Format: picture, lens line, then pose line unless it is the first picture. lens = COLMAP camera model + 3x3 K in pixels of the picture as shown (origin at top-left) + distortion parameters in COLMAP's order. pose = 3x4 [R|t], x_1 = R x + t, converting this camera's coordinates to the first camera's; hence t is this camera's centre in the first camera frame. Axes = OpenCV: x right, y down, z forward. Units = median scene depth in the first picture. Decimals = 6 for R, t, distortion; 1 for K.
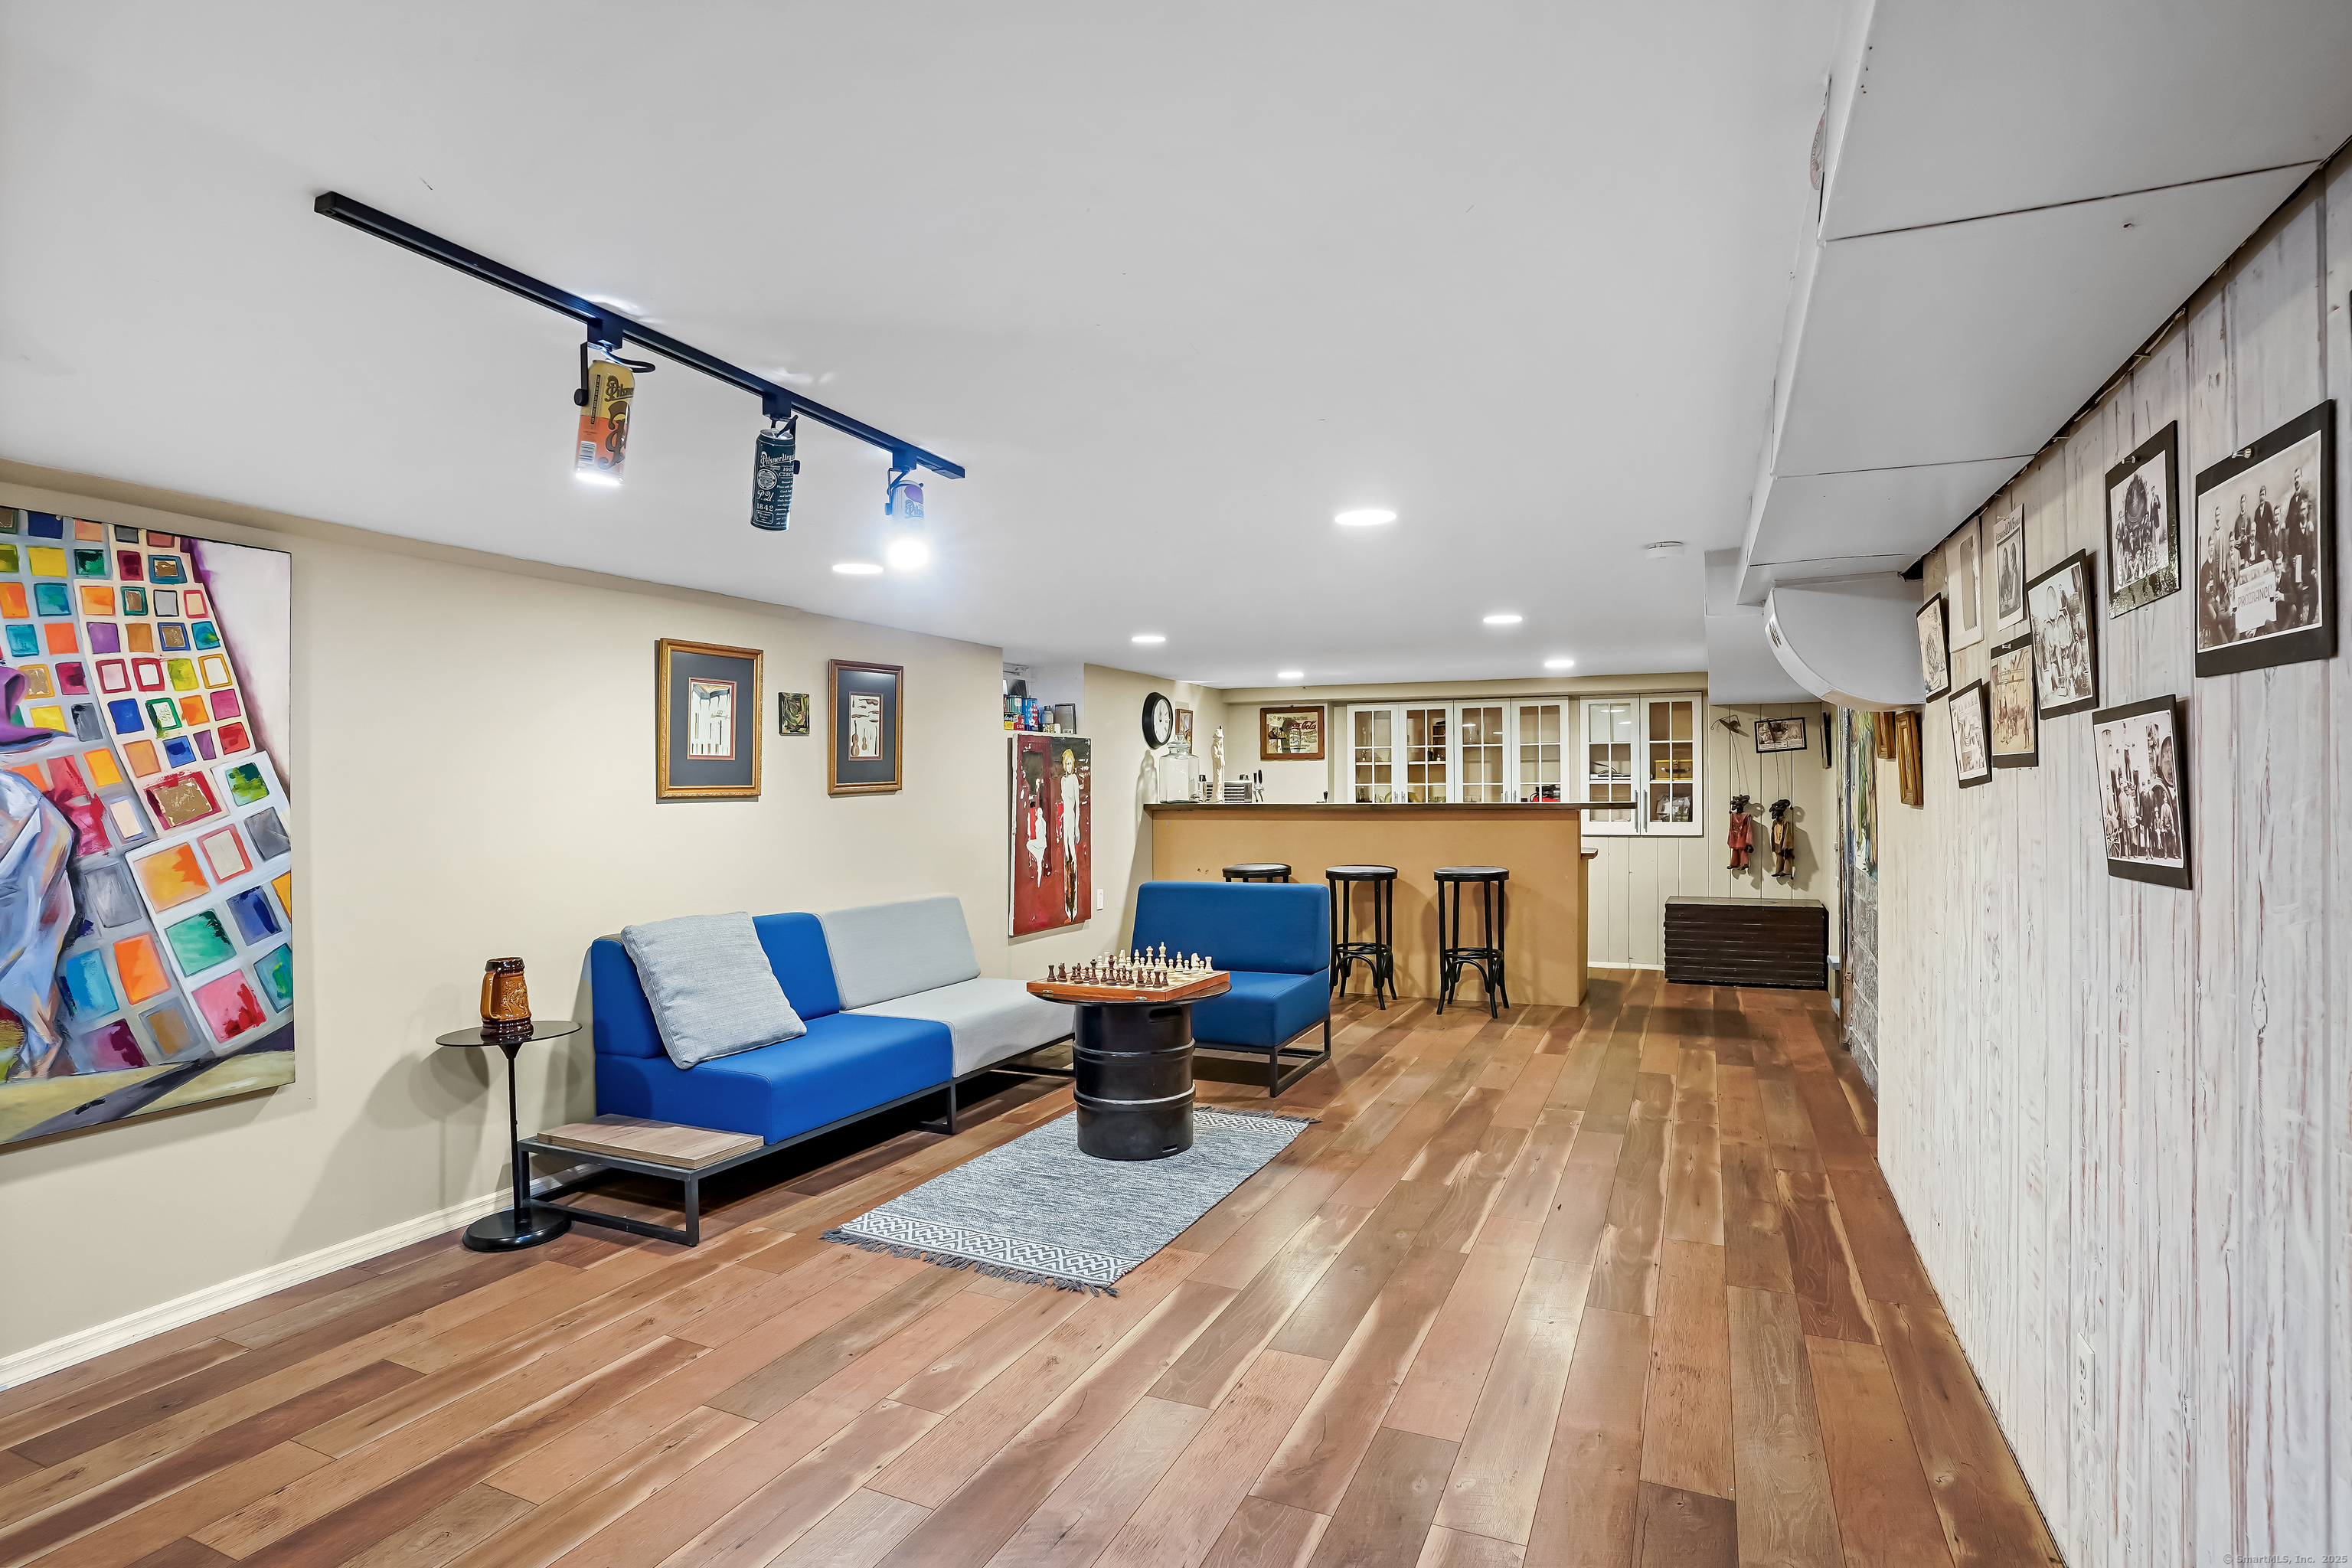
lens RADIAL K [[1155.6, 0, 1185.2], [0, 1155.6, 788.2], [0, 0, 1]] dist [-0.043064, -0.000054]
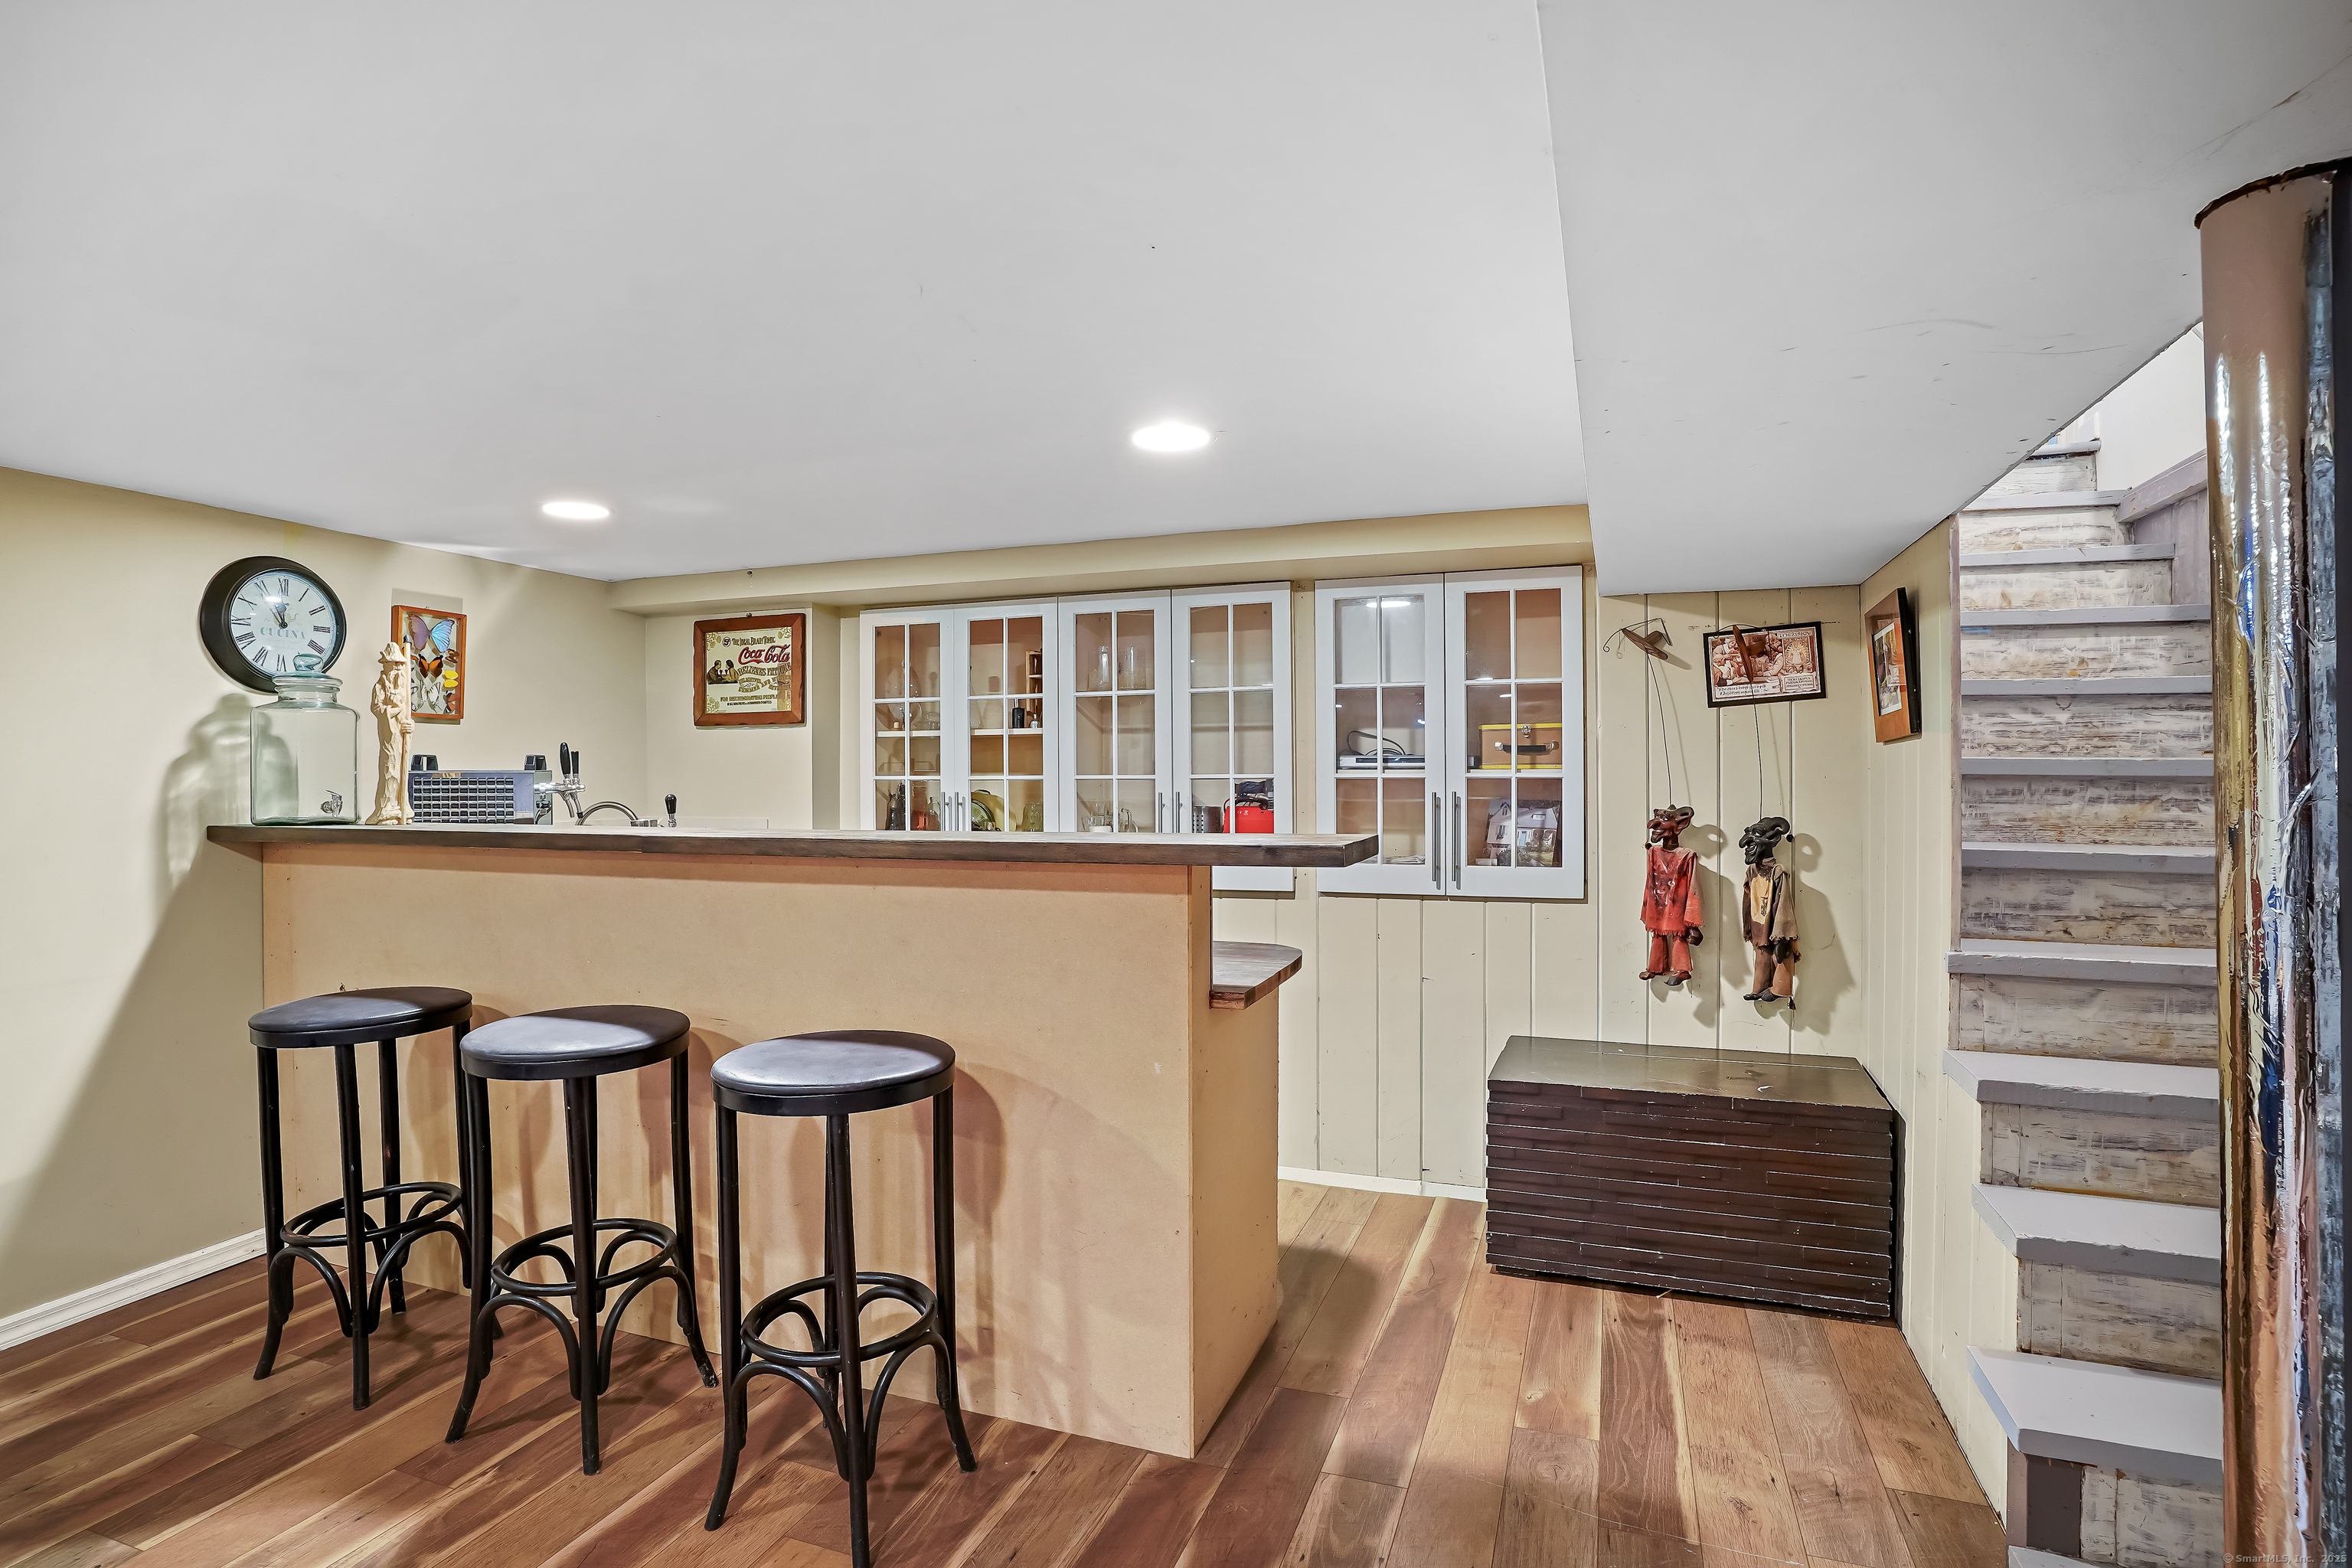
lens RADIAL K [[1155.6, 0, 1164.0], [0, 1155.6, 775.4], [0, 0, 1]] dist [-0.043064, -0.000054]
pose [[0.998531, 0.002002, 0.054155, 0.266795], [-0.001810, 0.999992, -0.003586, -0.003322], [-0.054162, 0.003483, 0.998526, 0.569131]]
